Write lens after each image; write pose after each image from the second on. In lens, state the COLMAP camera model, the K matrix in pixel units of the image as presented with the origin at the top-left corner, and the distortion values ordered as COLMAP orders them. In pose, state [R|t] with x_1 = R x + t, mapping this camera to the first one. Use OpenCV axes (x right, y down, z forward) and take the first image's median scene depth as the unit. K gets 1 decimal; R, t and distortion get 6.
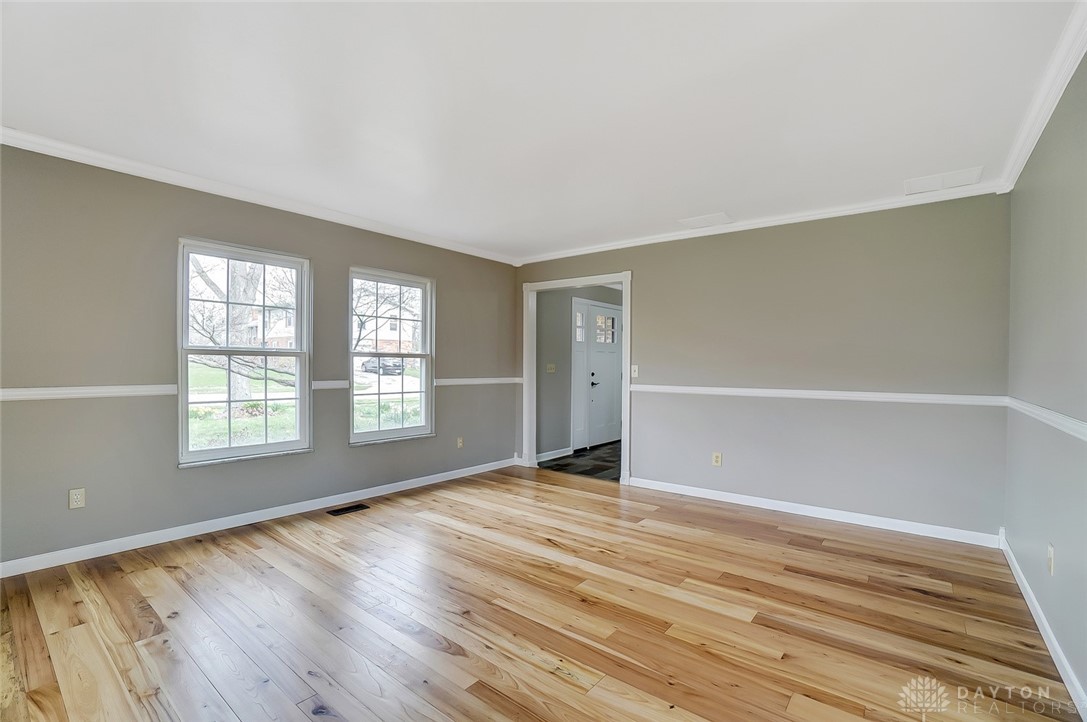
lens RADIAL K [[480.7, 0, 540.8], [0, 480.7, 366.8], [0, 0, 1]] dist [-0.051246, 0.014002]
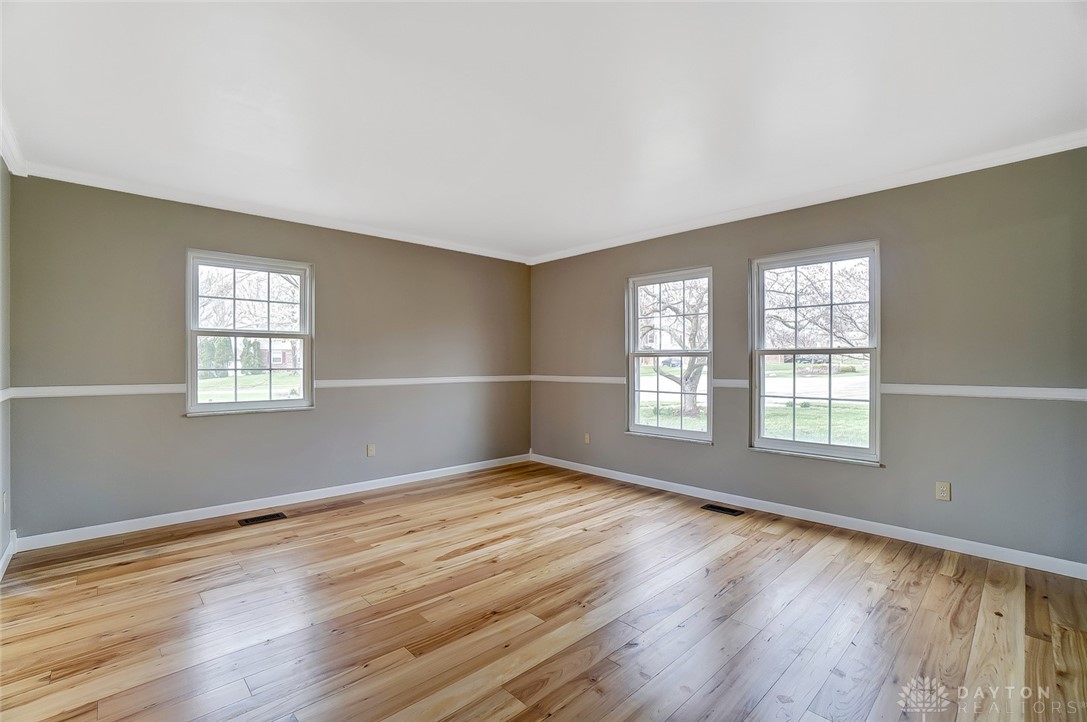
lens RADIAL K [[480.7, 0, 541.2], [0, 480.7, 364.3], [0, 0, 1]] dist [-0.051246, 0.014002]
pose [[-0.140736, -0.007231, -0.990021, 0.640781], [0.000953, 0.999972, -0.007439, 0.004303], [0.990047, -0.001990, -0.140725, 0.776529]]
